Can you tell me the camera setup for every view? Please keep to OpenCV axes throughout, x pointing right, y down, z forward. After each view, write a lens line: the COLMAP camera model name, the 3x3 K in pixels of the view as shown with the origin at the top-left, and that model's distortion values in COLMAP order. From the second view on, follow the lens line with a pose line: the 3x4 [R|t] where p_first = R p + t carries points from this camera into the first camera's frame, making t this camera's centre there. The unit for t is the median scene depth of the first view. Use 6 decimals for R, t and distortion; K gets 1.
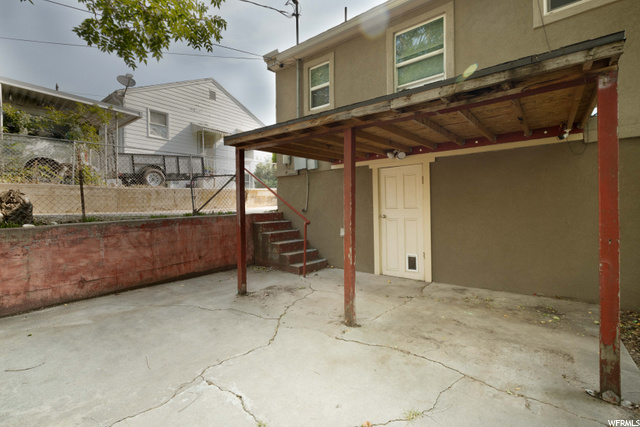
lens RADIAL K [[293.2, 0, 319.1], [0, 293.2, 212.1], [0, 0, 1]] dist [-0.001157, -0.000153]
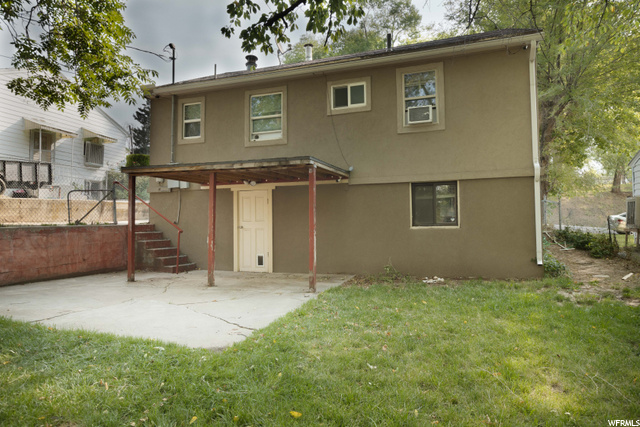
lens RADIAL K [[394.4, 0, 323.0], [0, 394.4, 212.8], [0, 0, 1]] dist [-0.008694, 0.000940]
pose [[0.939730, 0.022266, 0.341192, -0.042701], [-0.004289, 0.998567, -0.053353, 0.043574], [-0.341890, 0.048674, 0.938478, -0.807855]]
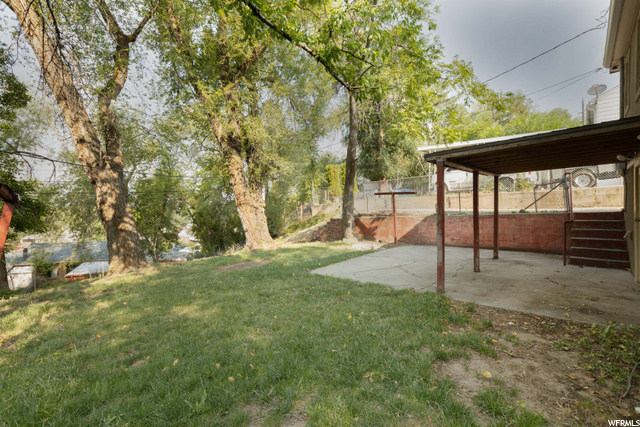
lens RADIAL K [[293.2, 0, 320.6], [0, 293.2, 211.0], [0, 0, 1]] dist [-0.001157, -0.000153]
pose [[-0.067095, 0.021666, -0.997511, 1.213231], [0.006073, 0.999755, 0.021306, -0.038046], [0.997728, -0.004628, -0.067210, 0.056383]]
